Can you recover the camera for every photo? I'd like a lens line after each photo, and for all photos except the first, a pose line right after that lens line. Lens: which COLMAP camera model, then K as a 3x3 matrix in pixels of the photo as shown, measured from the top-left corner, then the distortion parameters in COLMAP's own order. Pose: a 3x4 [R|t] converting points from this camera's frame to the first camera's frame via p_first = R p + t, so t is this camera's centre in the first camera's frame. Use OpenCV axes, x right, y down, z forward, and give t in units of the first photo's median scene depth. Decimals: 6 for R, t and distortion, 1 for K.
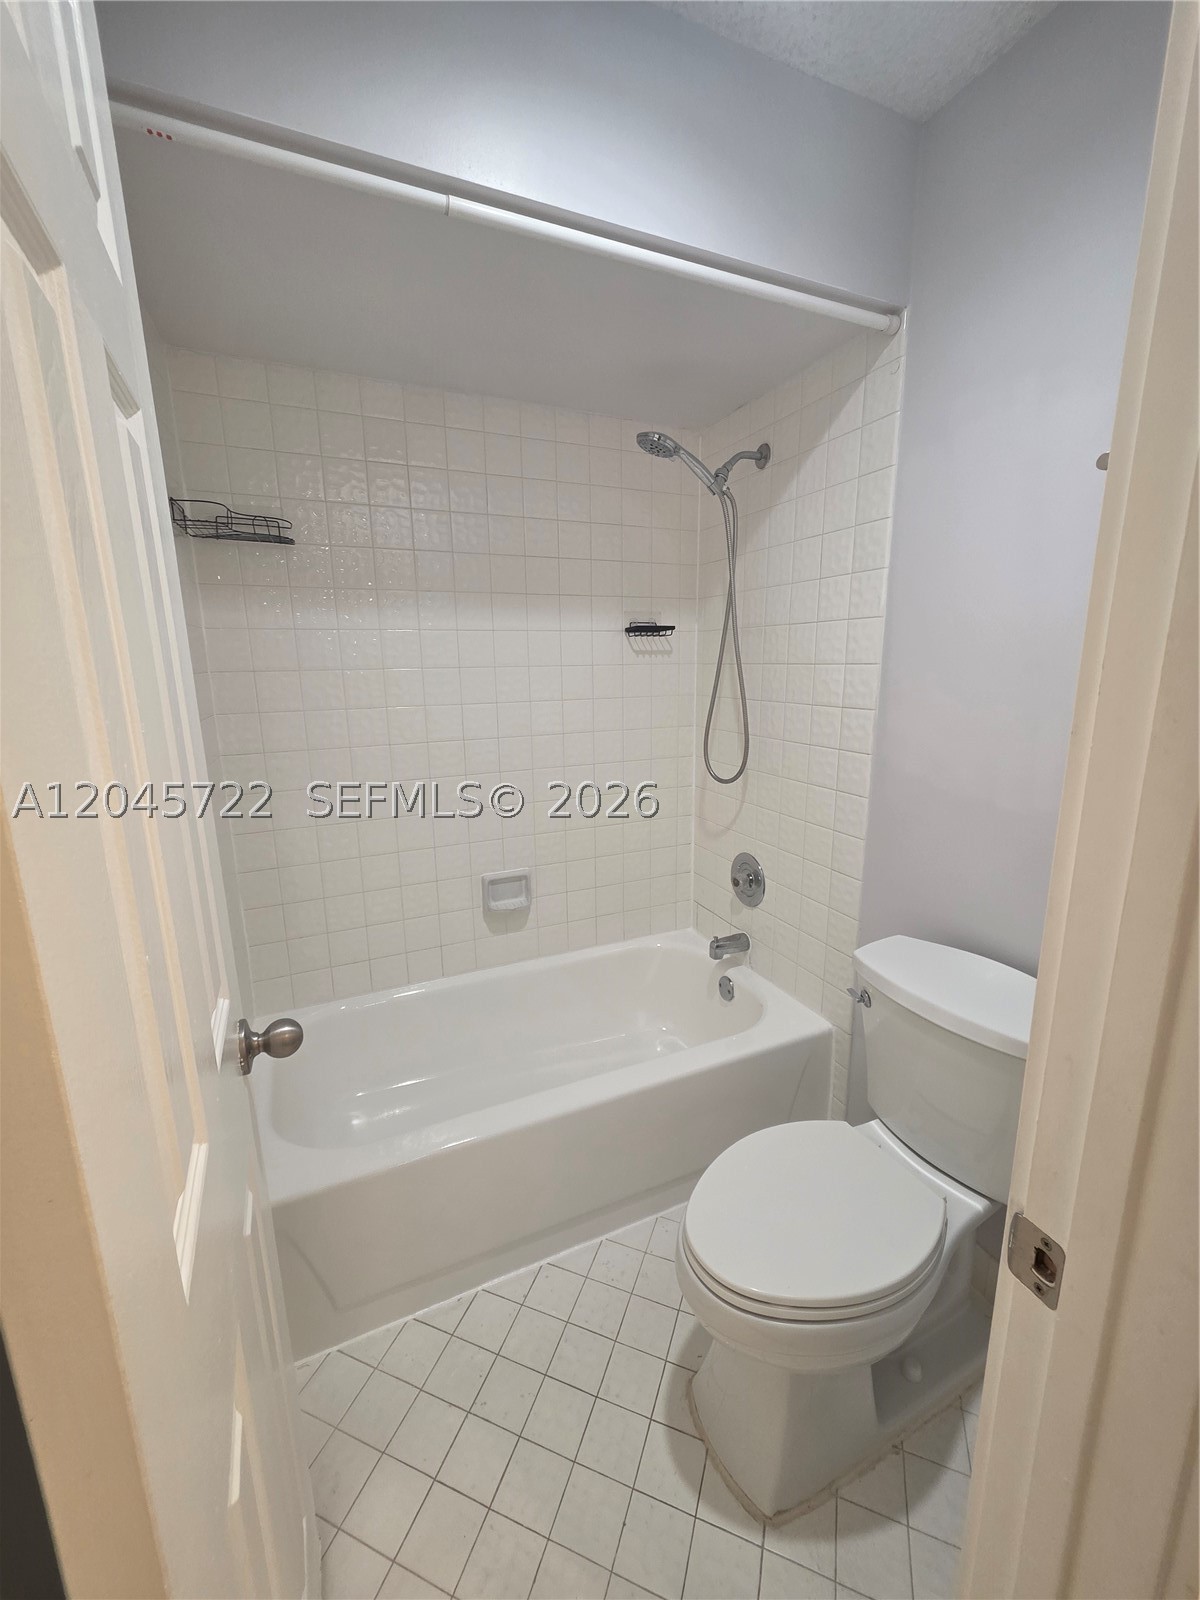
lens RADIAL K [[639.3, 0, 592.7], [0, 639.3, 800.0], [0, 0, 1]] dist [0.005633, -0.000498]
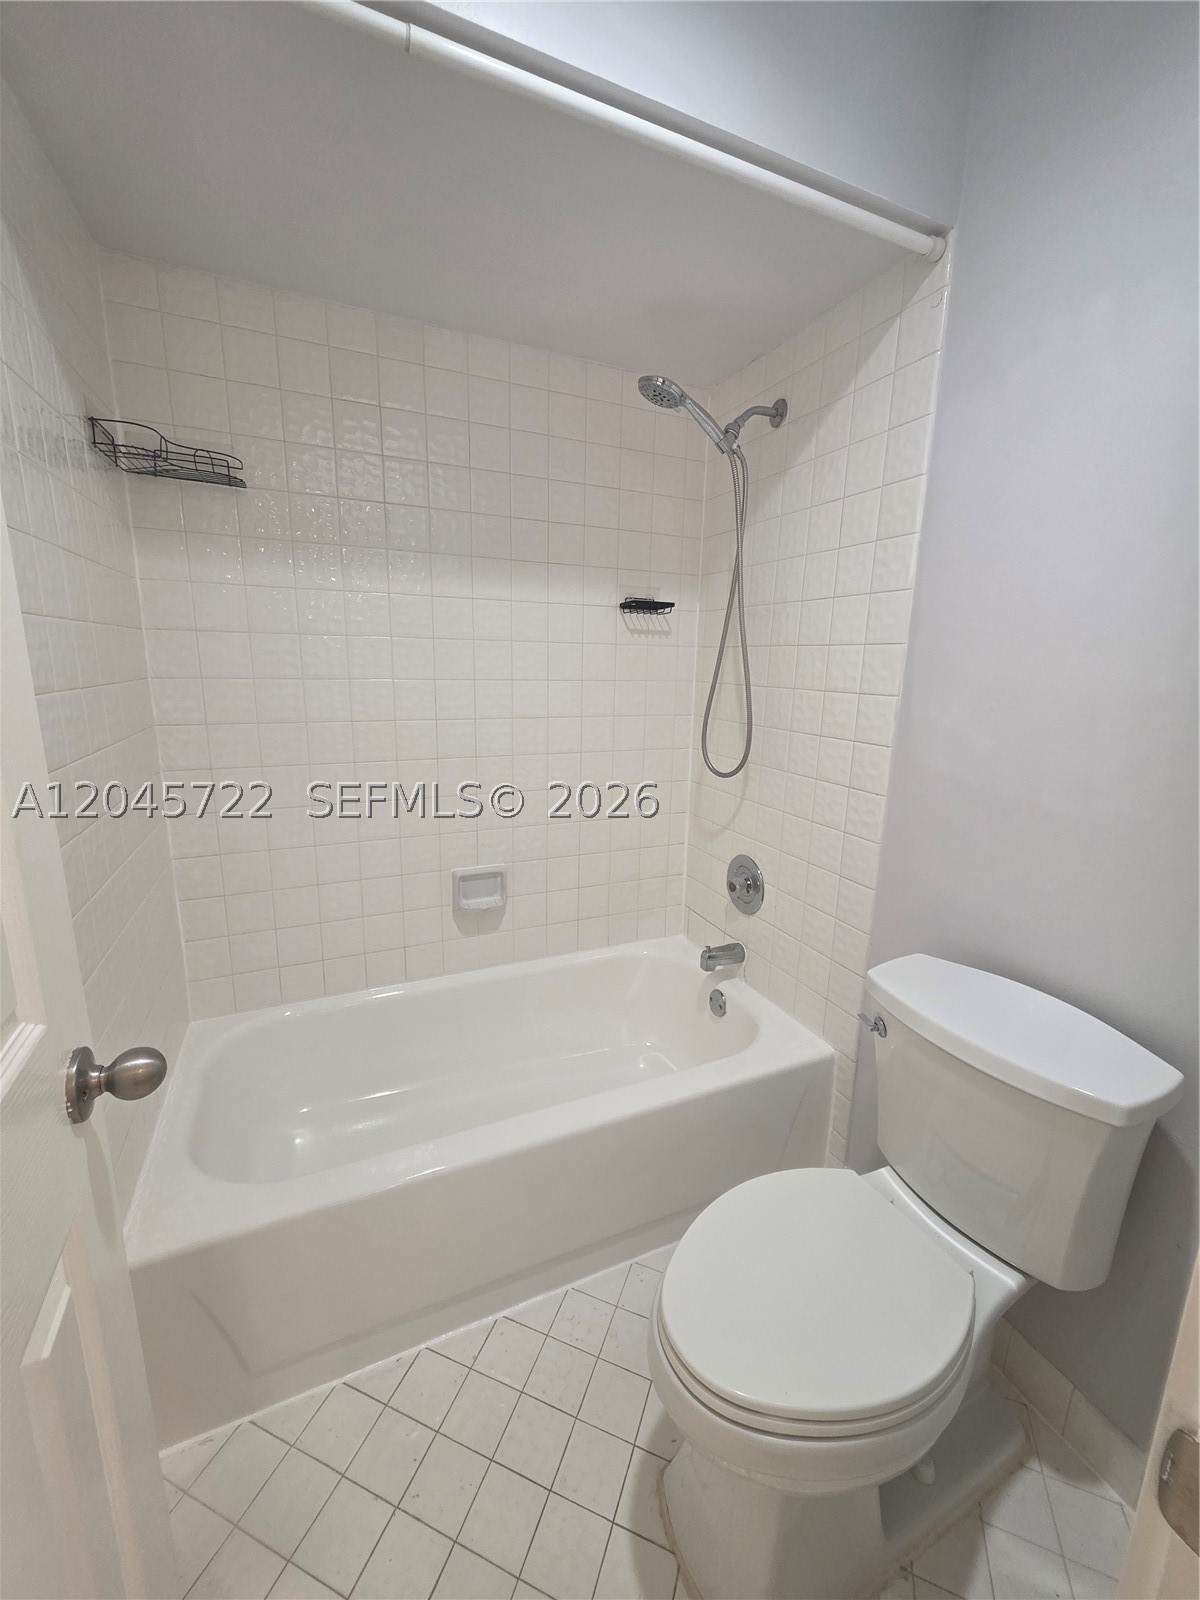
lens RADIAL K [[639.3, 0, 592.7], [0, 639.3, 800.0], [0, 0, 1]] dist [0.005633, -0.000498]
pose [[0.999423, 0.033273, 0.006850, 0.019445], [-0.033271, 0.999446, -0.000537, 0.015125], [-0.006864, 0.000309, 0.999976, 0.115505]]
